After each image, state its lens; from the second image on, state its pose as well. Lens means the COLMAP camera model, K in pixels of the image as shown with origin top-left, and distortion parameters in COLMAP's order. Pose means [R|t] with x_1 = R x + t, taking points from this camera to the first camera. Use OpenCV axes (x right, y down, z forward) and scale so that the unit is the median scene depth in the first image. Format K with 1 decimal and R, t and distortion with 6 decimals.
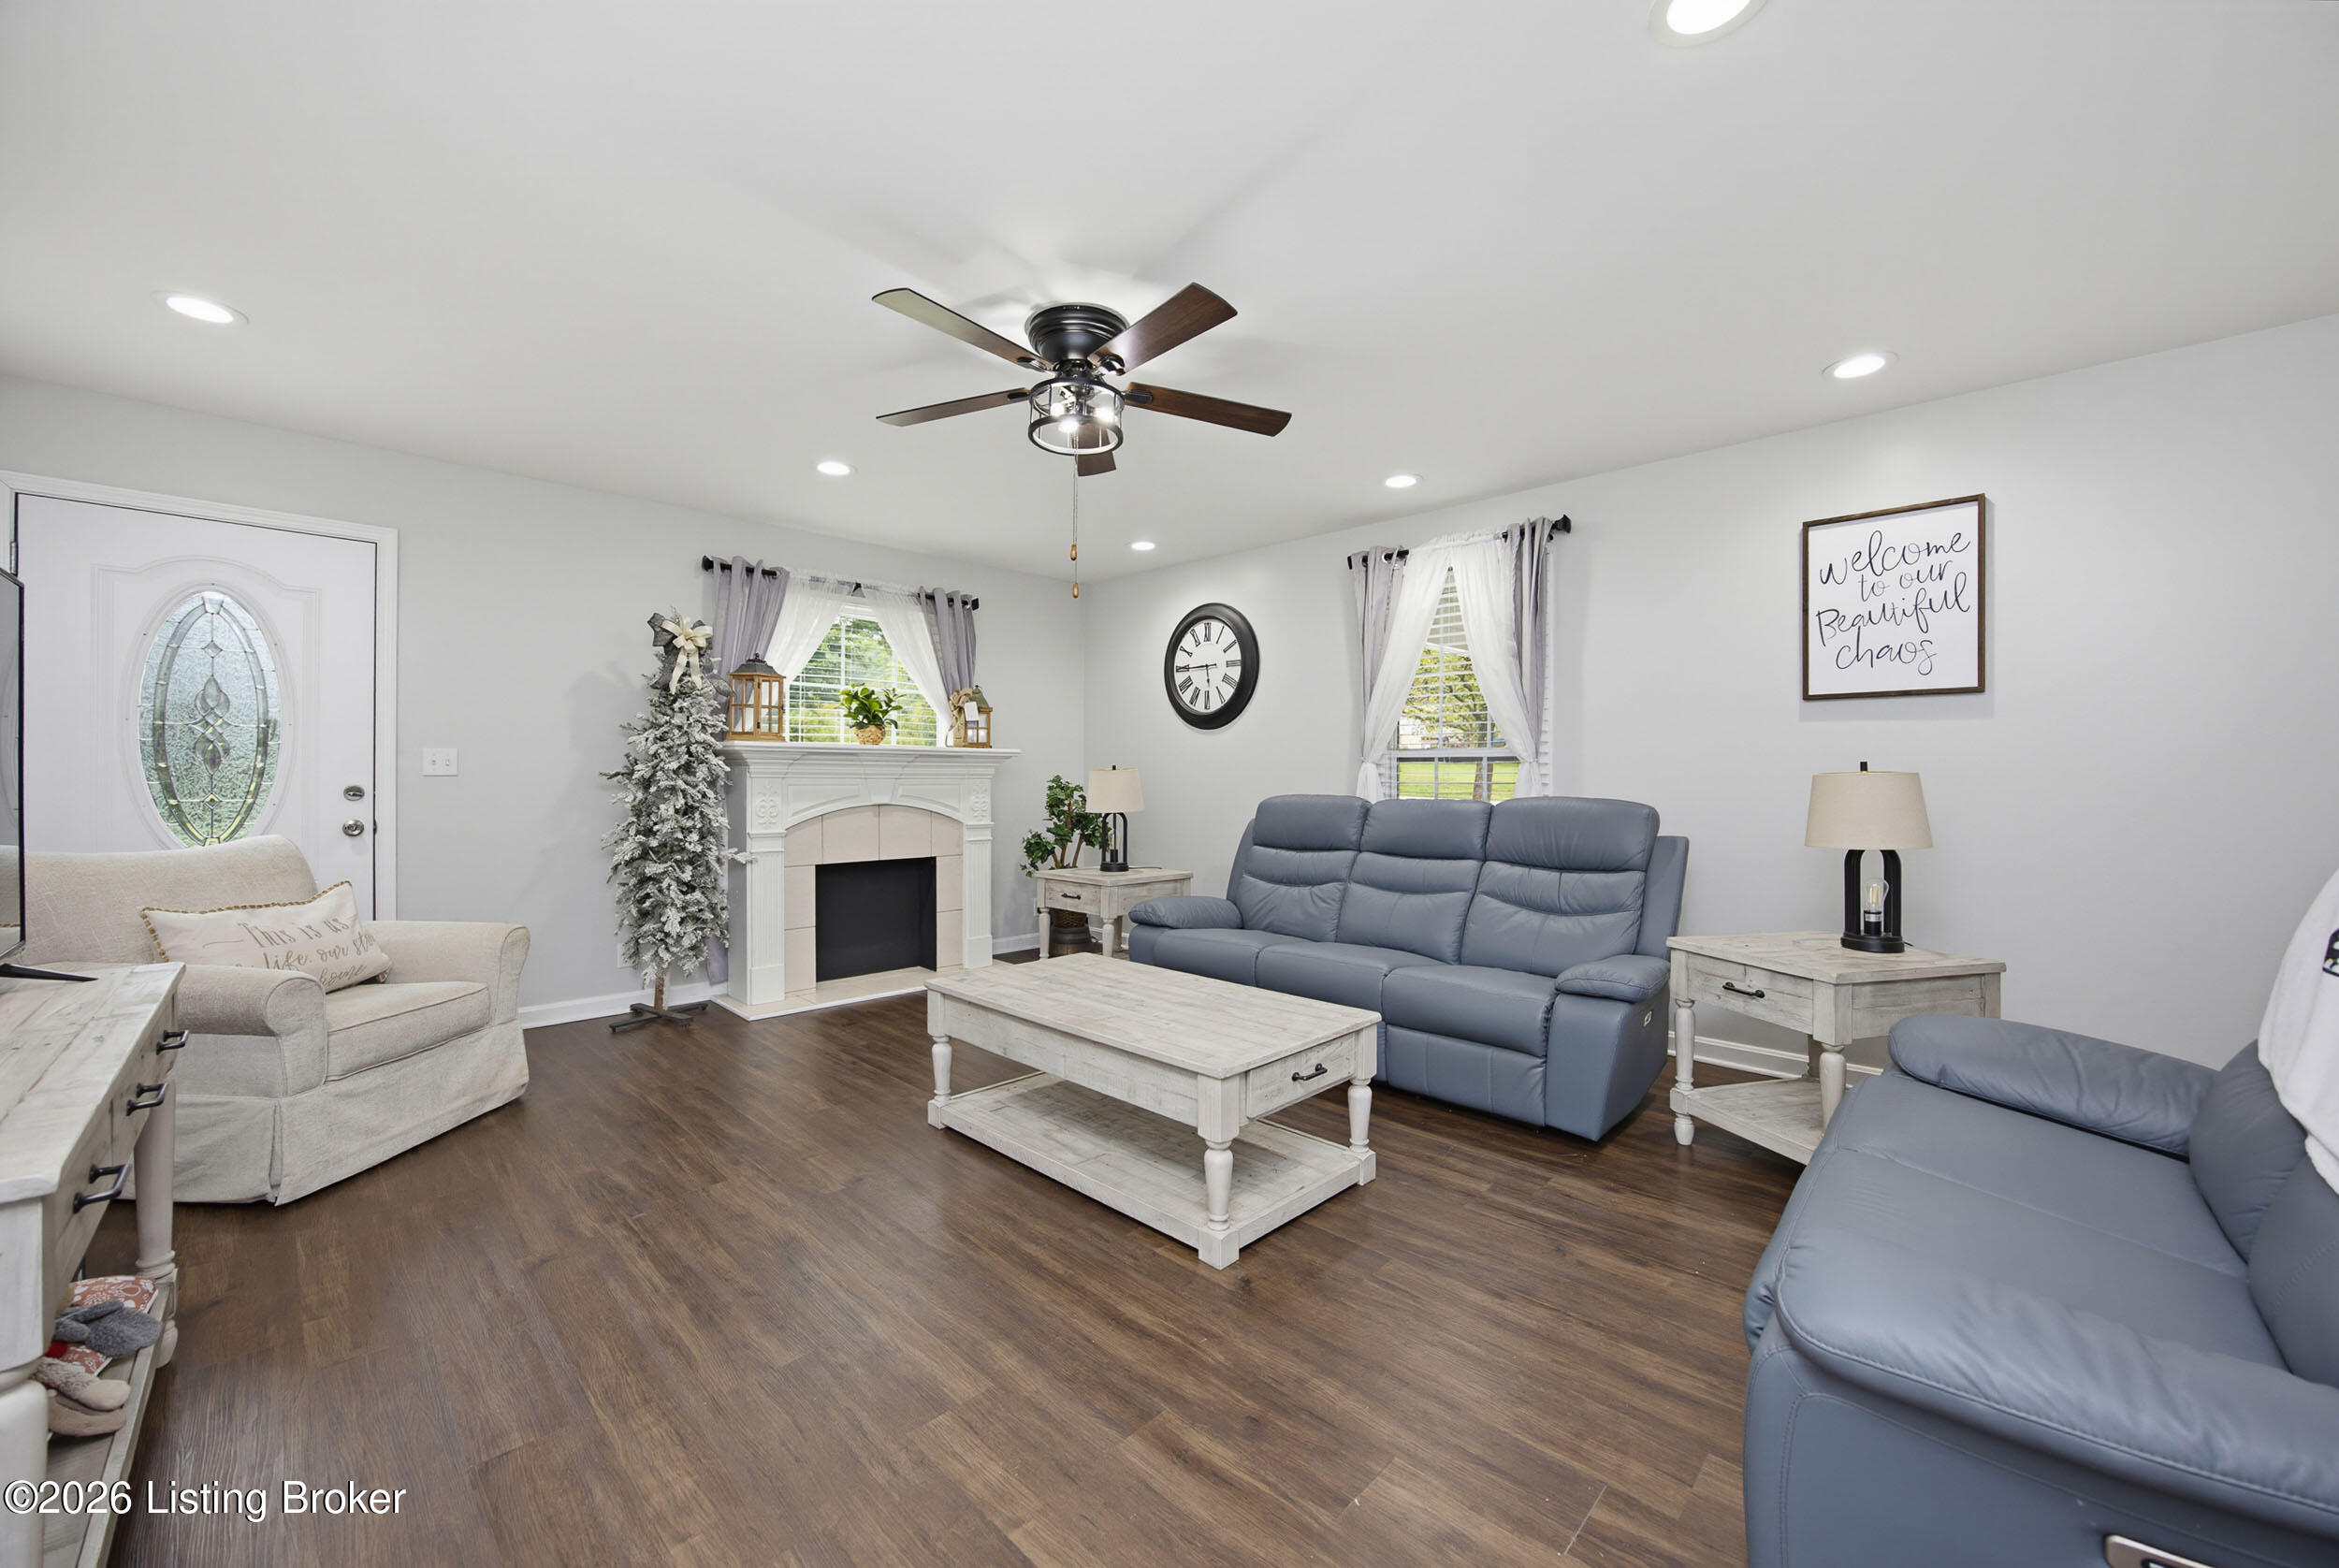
lens RADIAL K [[912.0, 0, 1164.4], [0, 912.0, 782.5], [0, 0, 1]] dist [-0.023507, 0.002785]
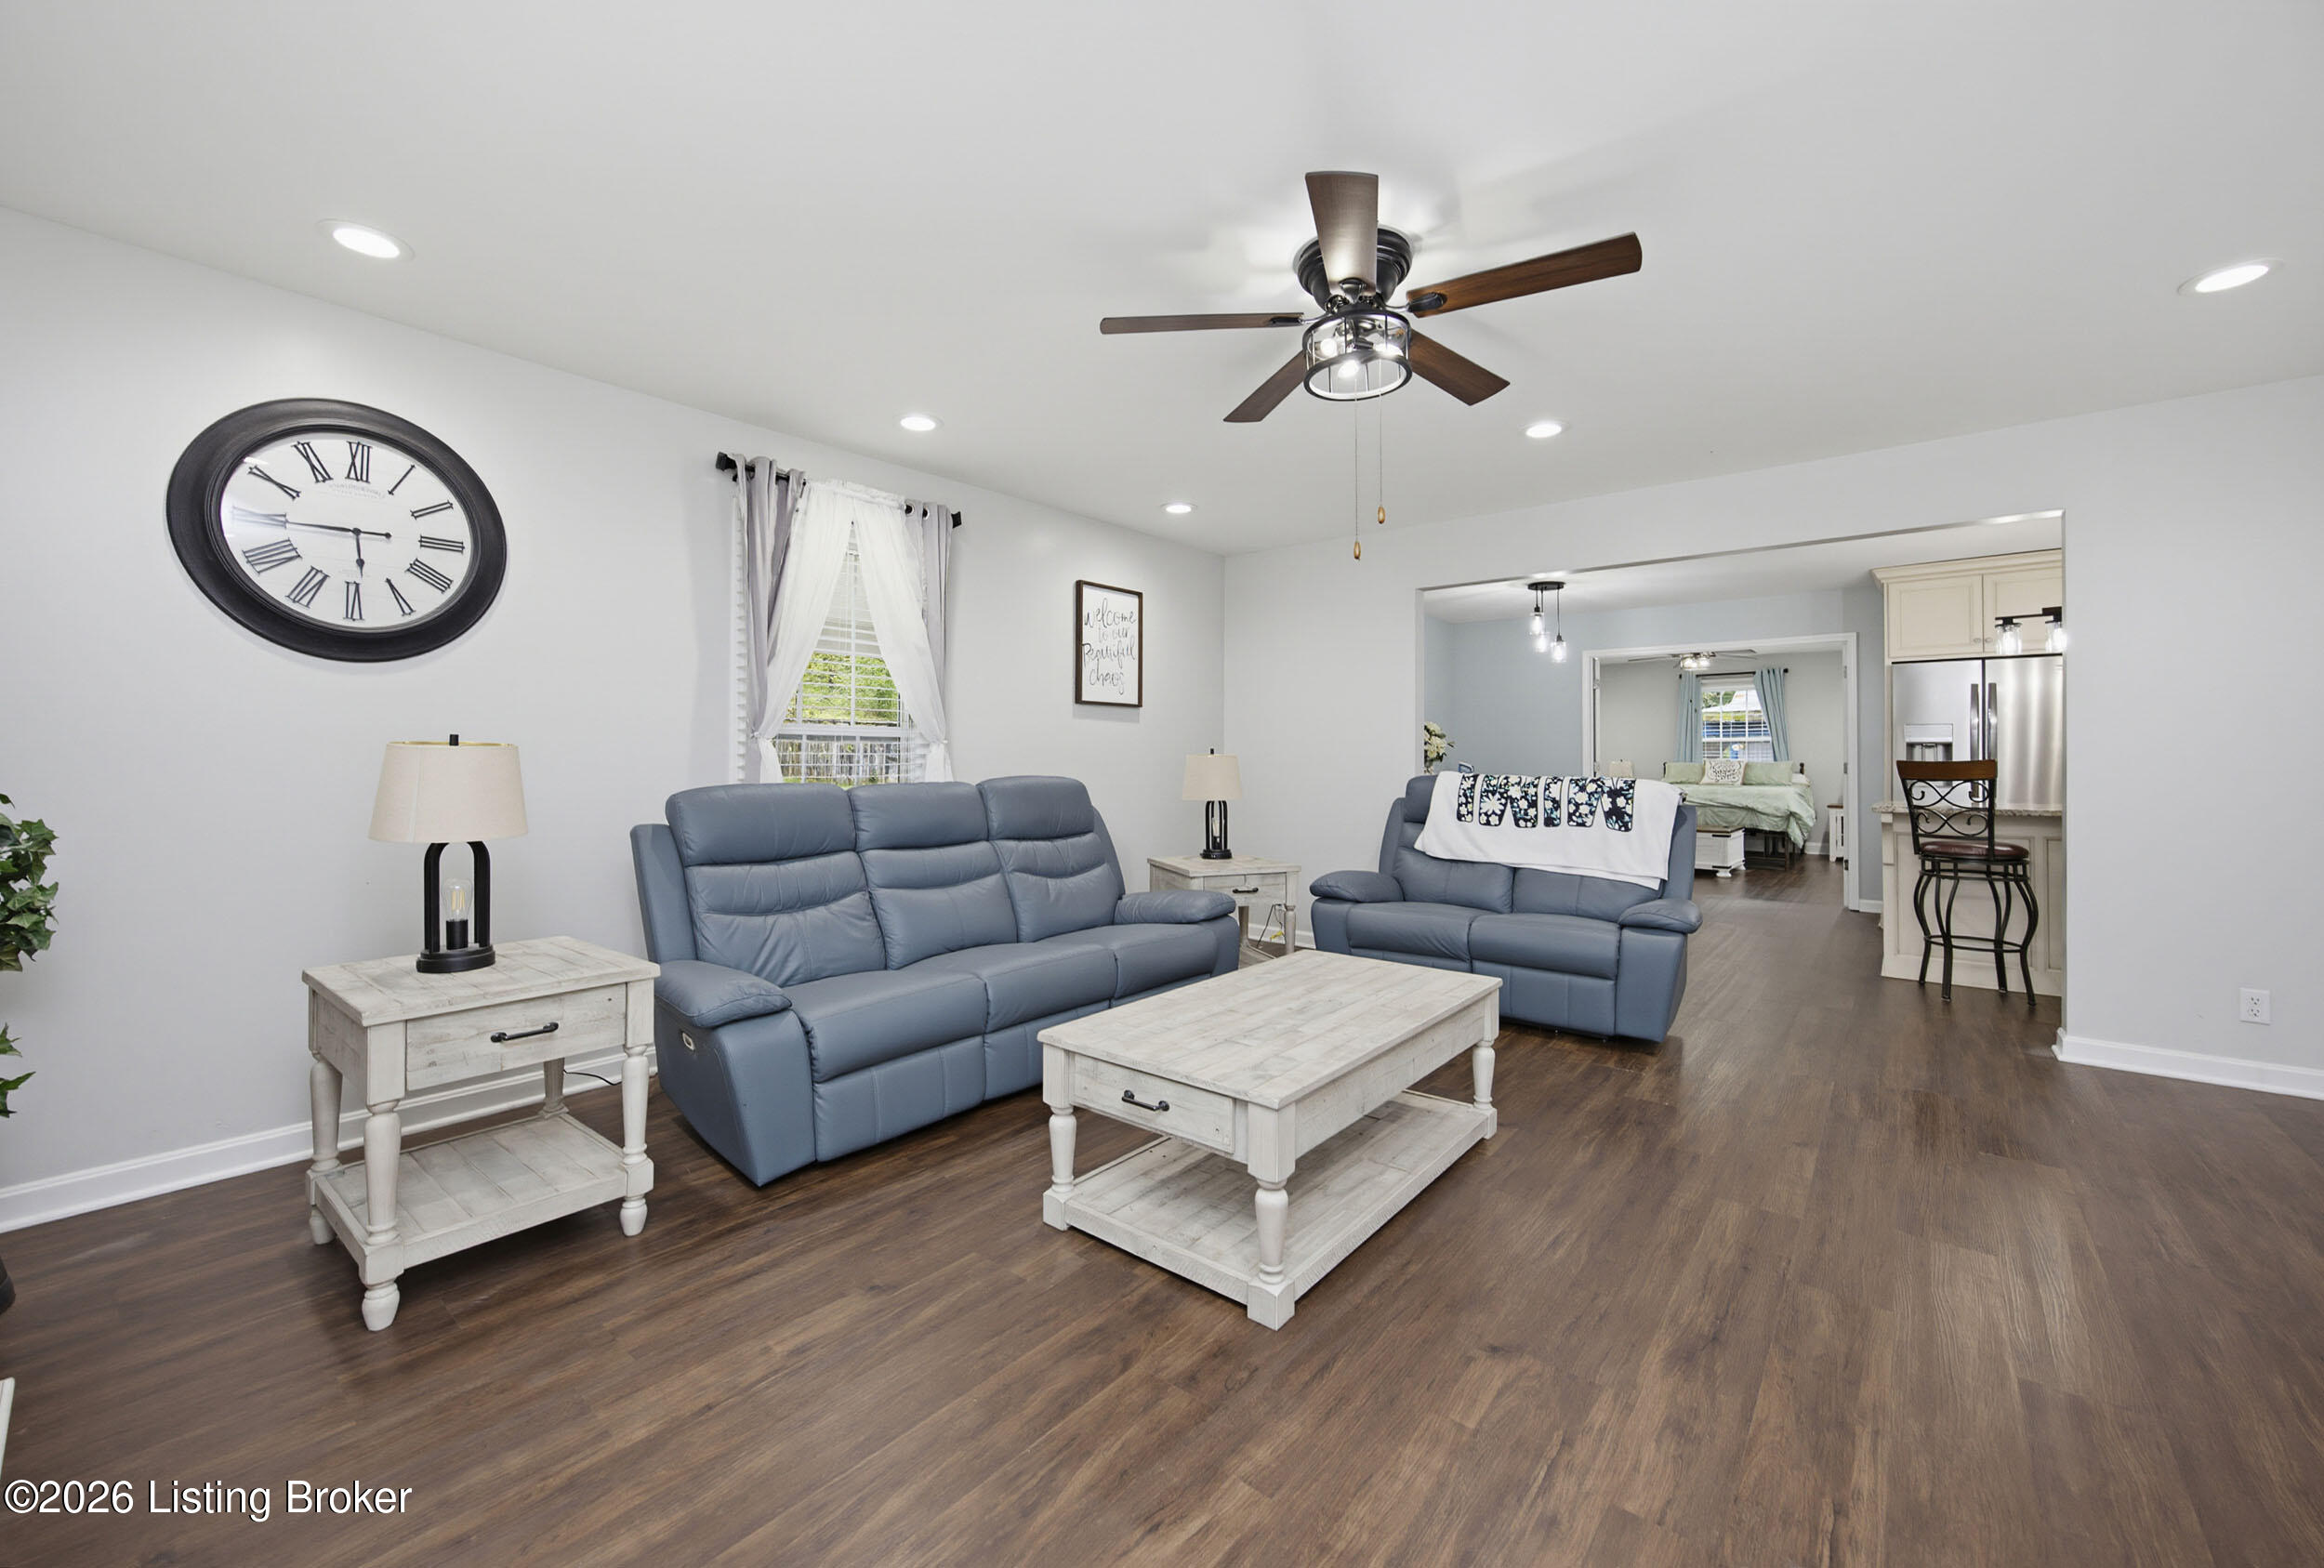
lens RADIAL K [[909.0, 0, 1163.0], [0, 909.0, 756.1], [0, 0, 1]] dist [-0.019352, 0.001479]
pose [[-0.084163, -0.002948, 0.996448, -0.617288], [0.004586, 0.999984, 0.003346, -0.009409], [-0.996441, 0.004852, -0.084148, 0.810582]]
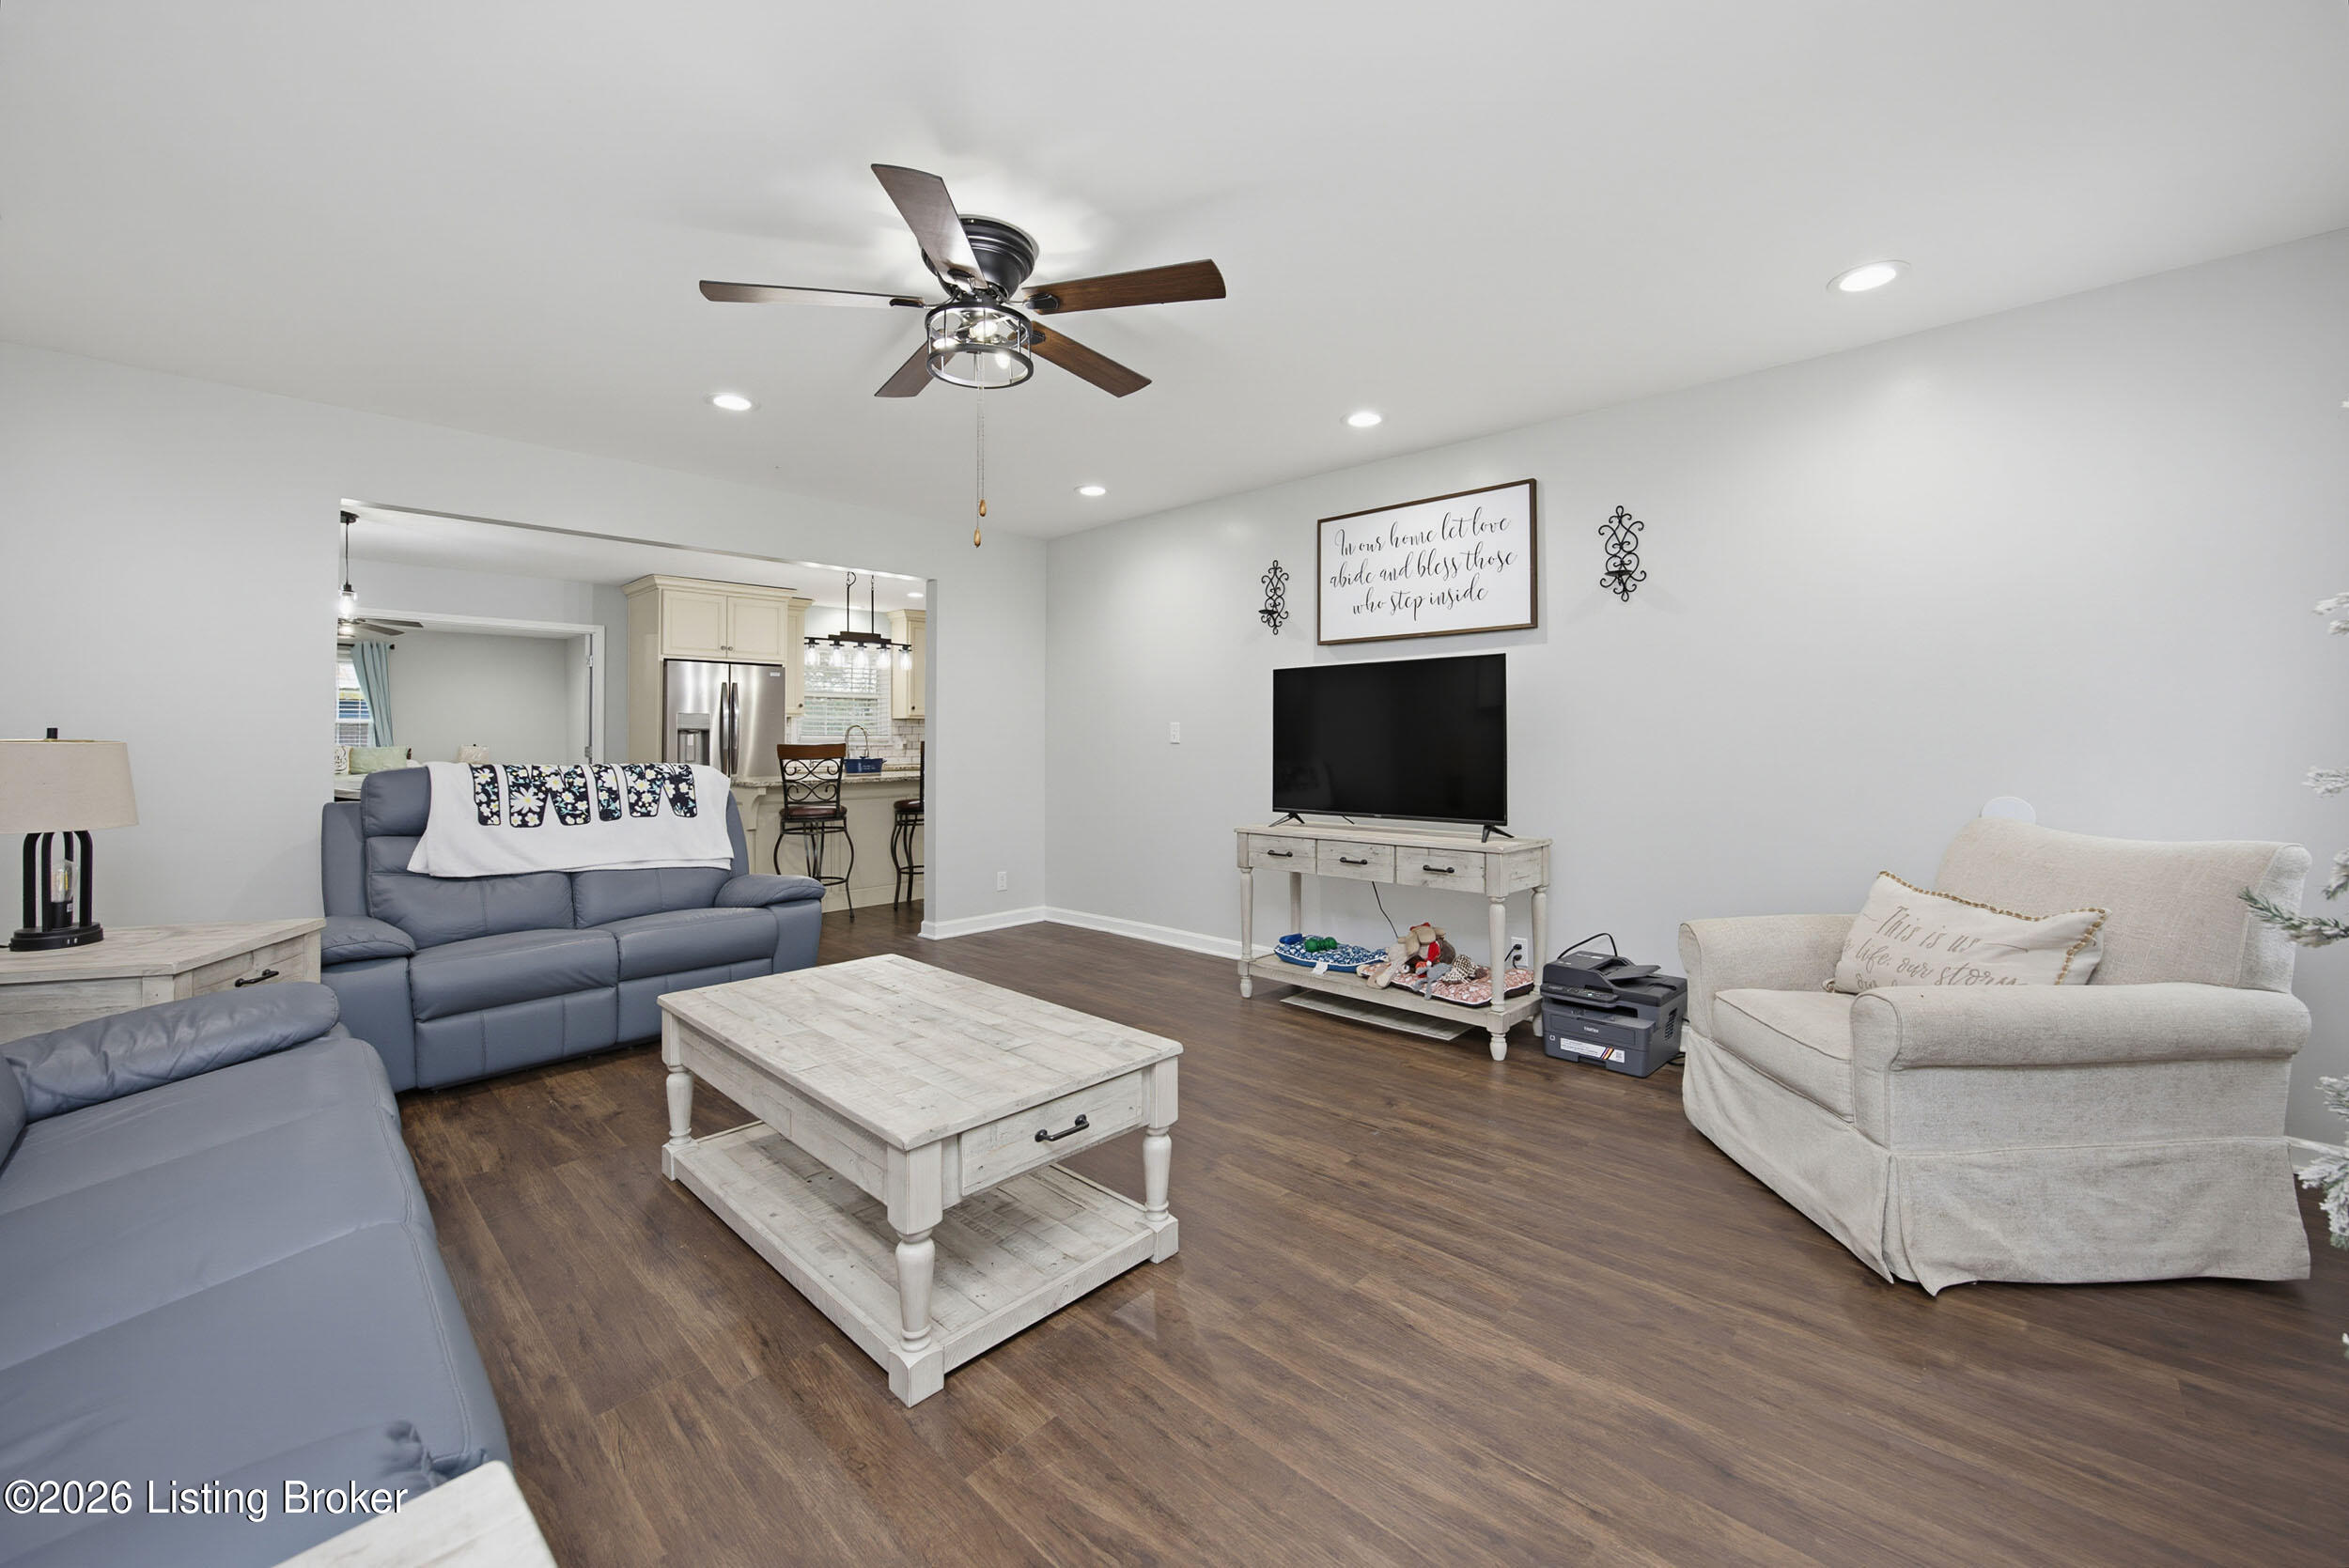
lens RADIAL K [[915.8, 0, 1165.9], [0, 915.8, 732.6], [0, 0, 1]] dist [-0.023507, 0.002785]
pose [[-0.999981, -0.001027, -0.006000, -0.177890], [-0.001016, 0.999998, -0.001853, -0.011531], [0.006002, -0.001847, -0.999980, 1.217155]]
